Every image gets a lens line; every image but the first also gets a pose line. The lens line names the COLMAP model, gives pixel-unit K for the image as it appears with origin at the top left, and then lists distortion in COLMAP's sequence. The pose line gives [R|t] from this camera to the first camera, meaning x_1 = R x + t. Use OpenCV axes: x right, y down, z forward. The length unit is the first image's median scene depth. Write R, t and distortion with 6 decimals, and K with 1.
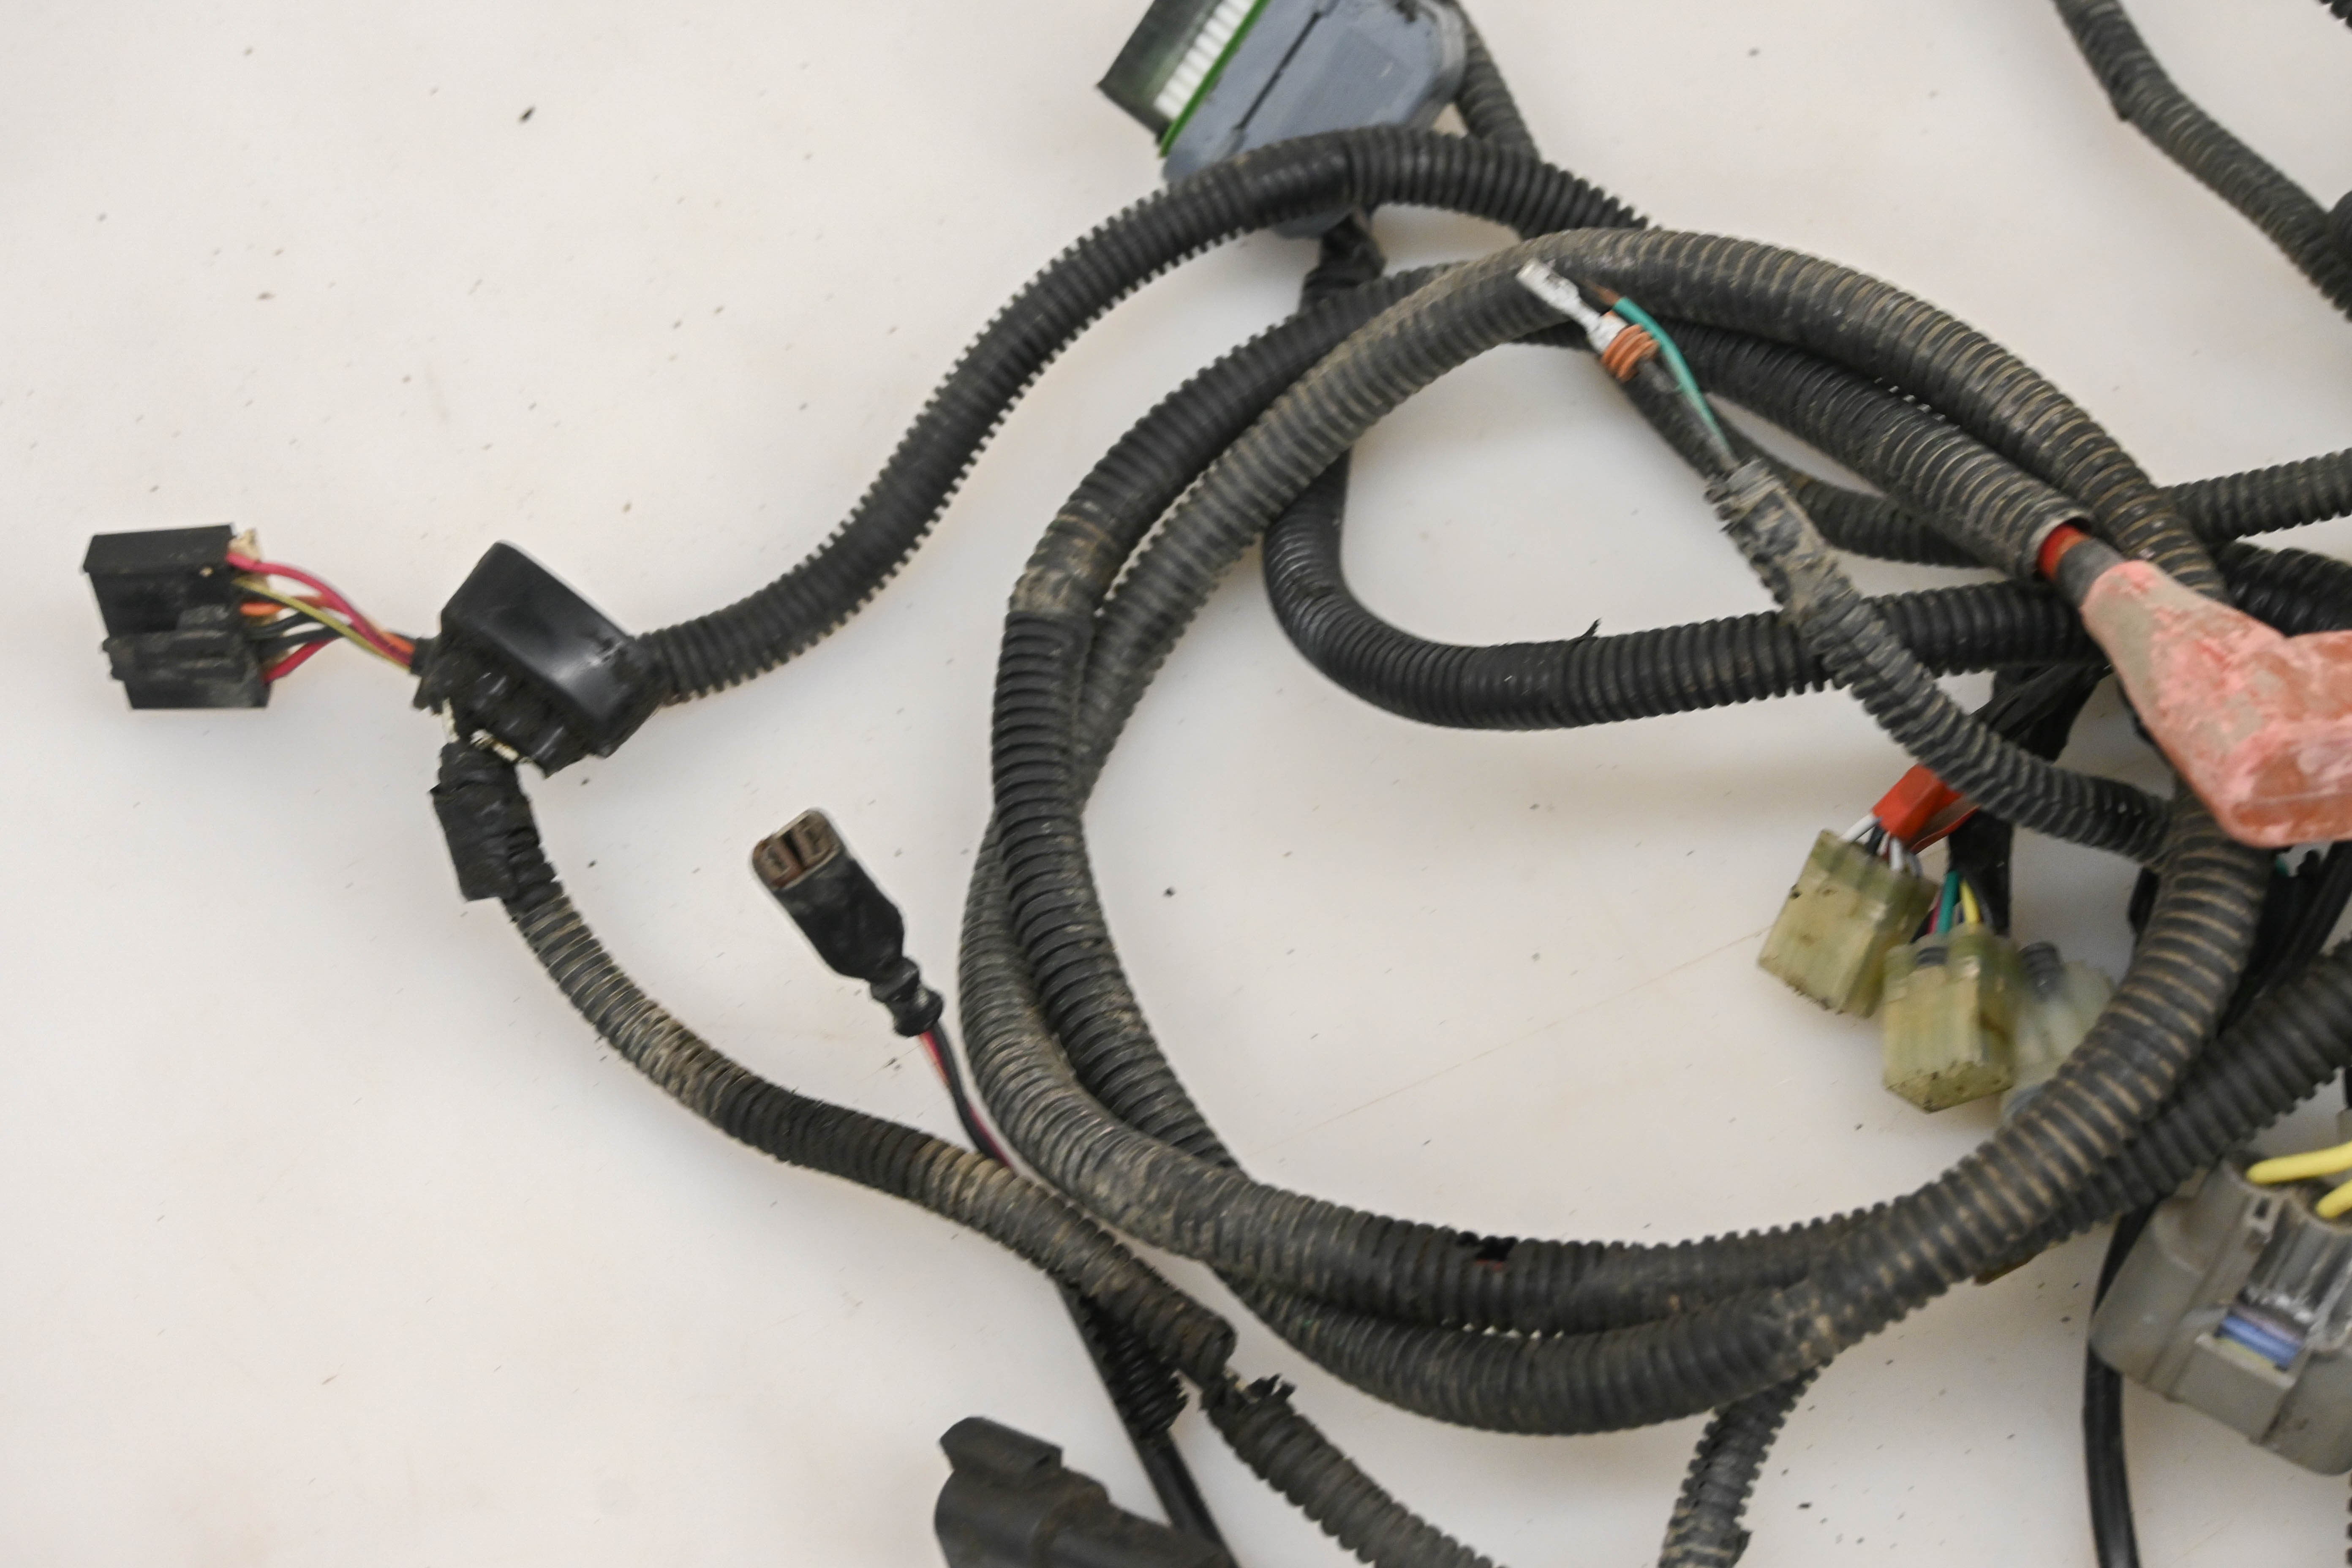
lens RADIAL K [[4486.8, 0, 1175.9], [0, 4486.8, 784.4], [0, 0, 1]] dist [0.031484, 0.000000]
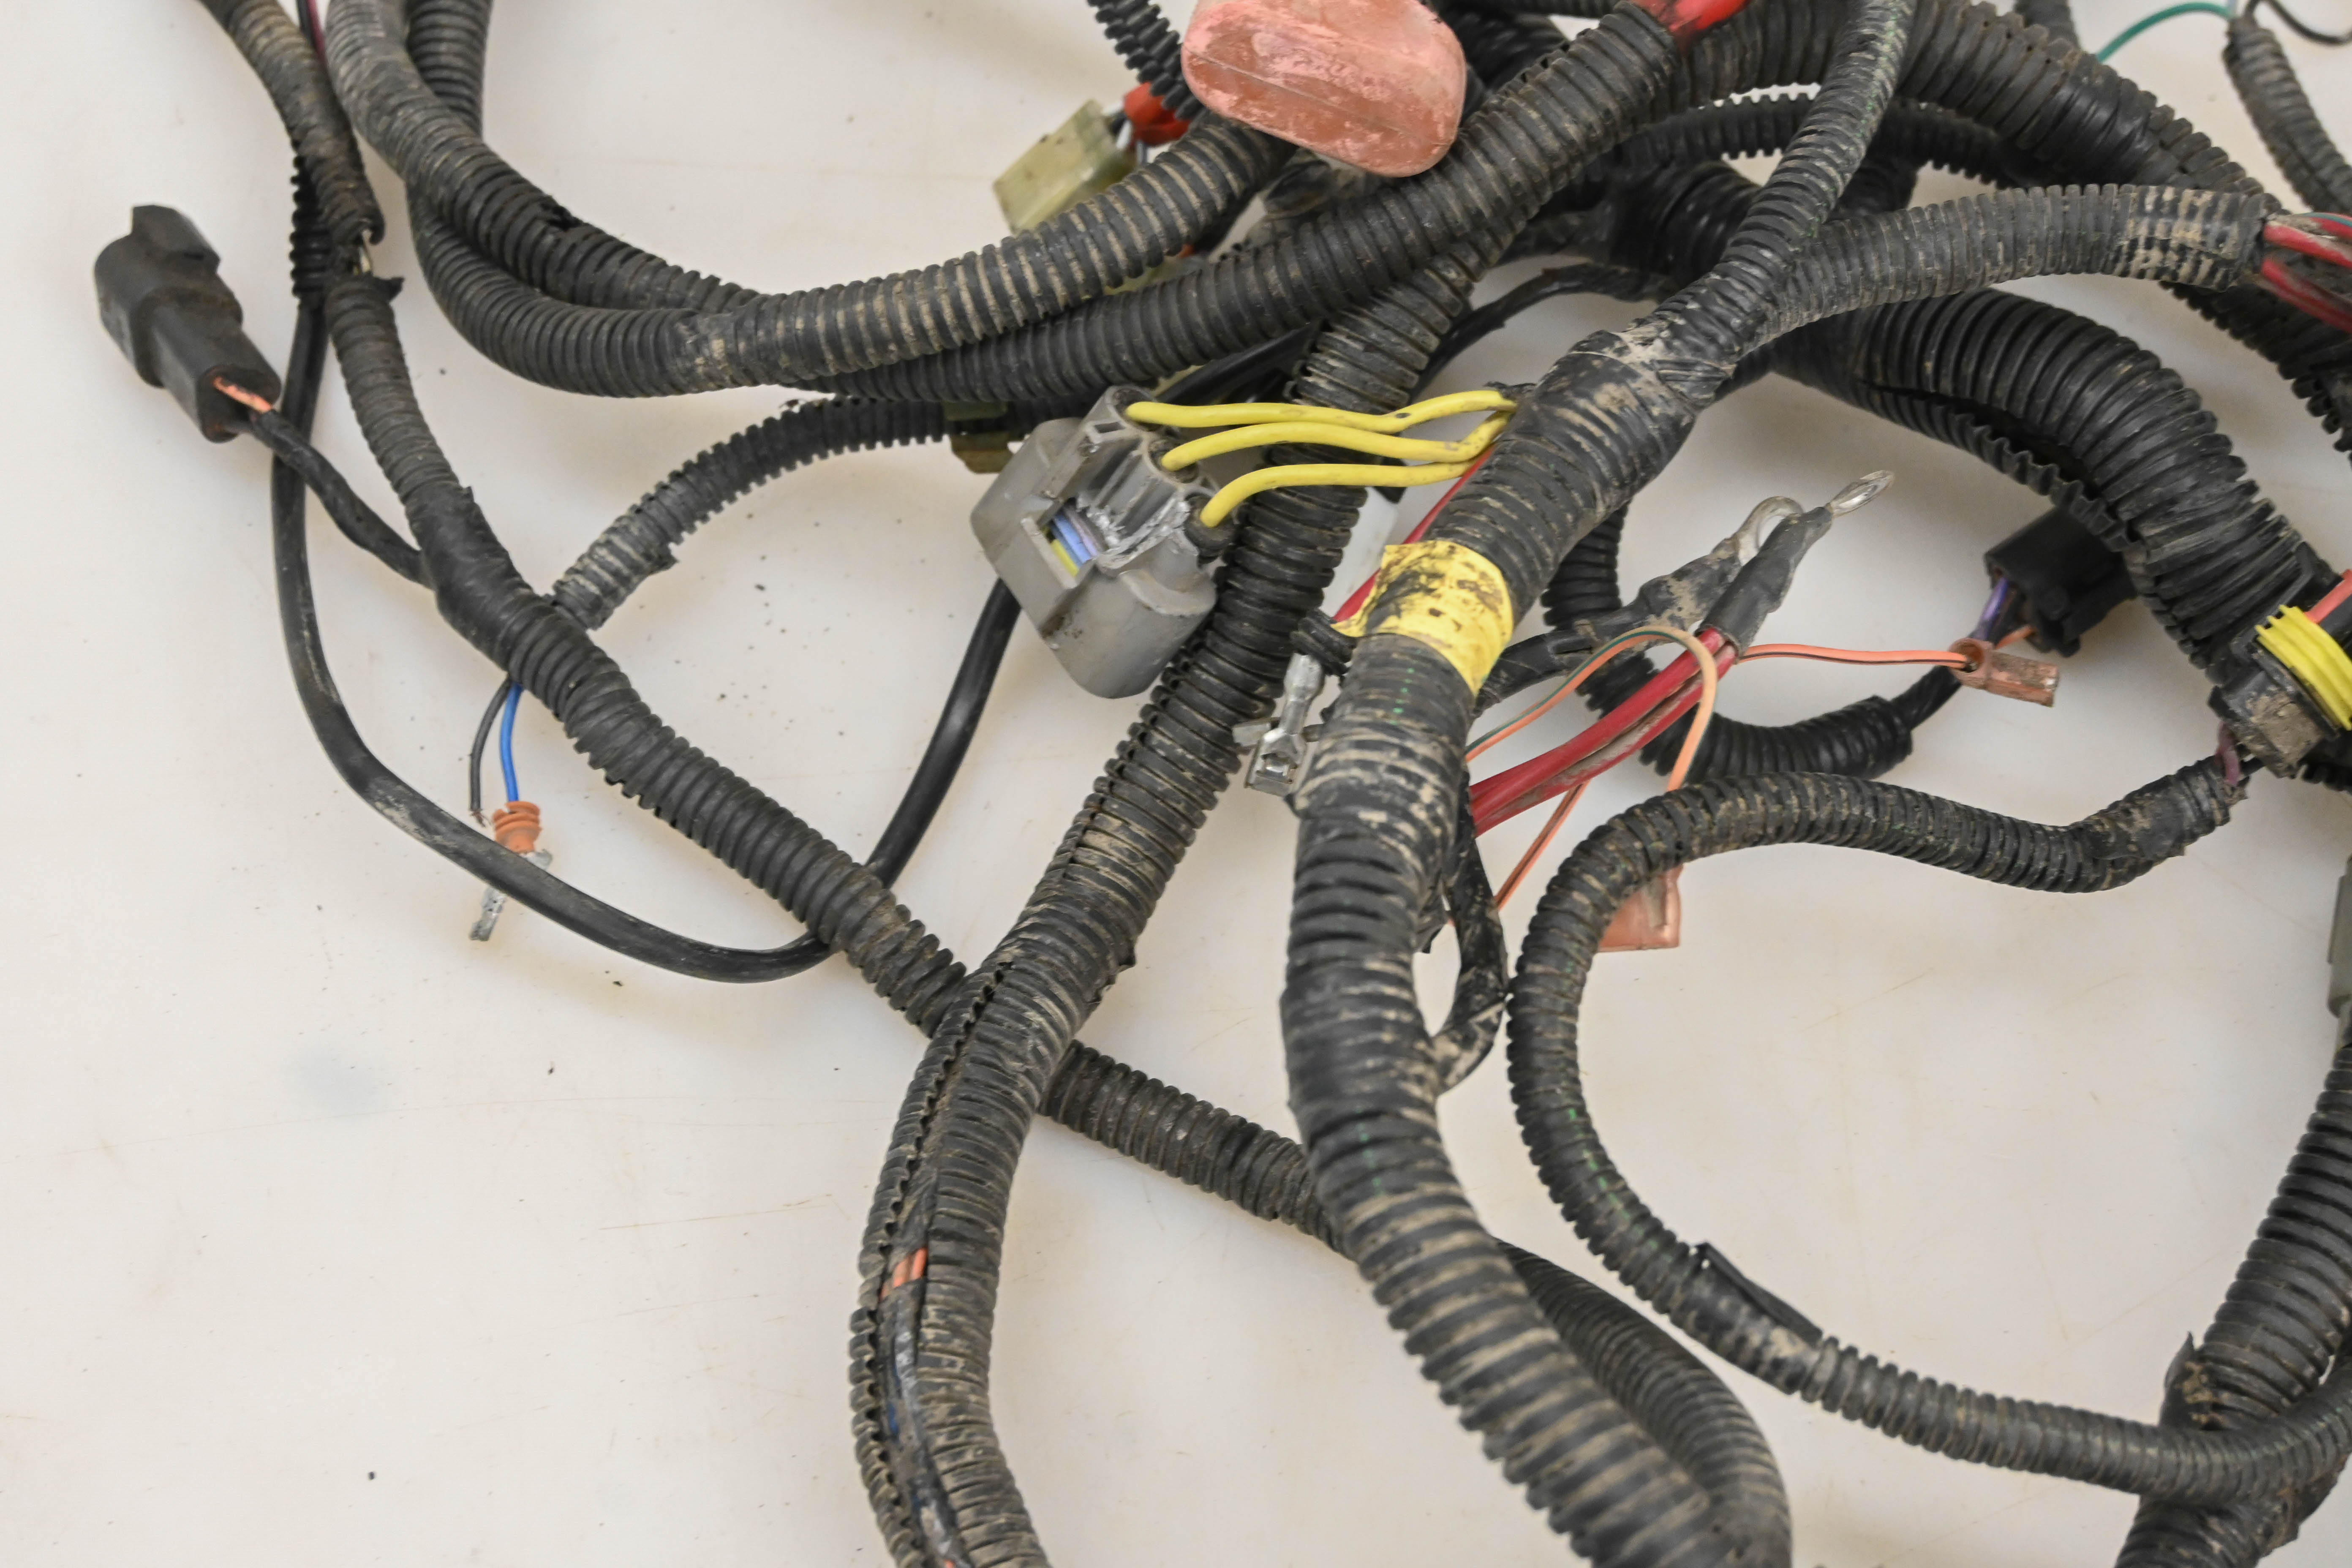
lens RADIAL K [[4486.8, 0, 1176.8], [0, 4486.8, 789.3], [0, 0, 1]] dist [0.031484, 0.000000]
pose [[0.878745, 0.441783, -0.180653, 0.486518], [-0.439224, 0.896620, 0.056161, 0.101935], [0.186789, 0.029996, 0.981942, -0.097720]]
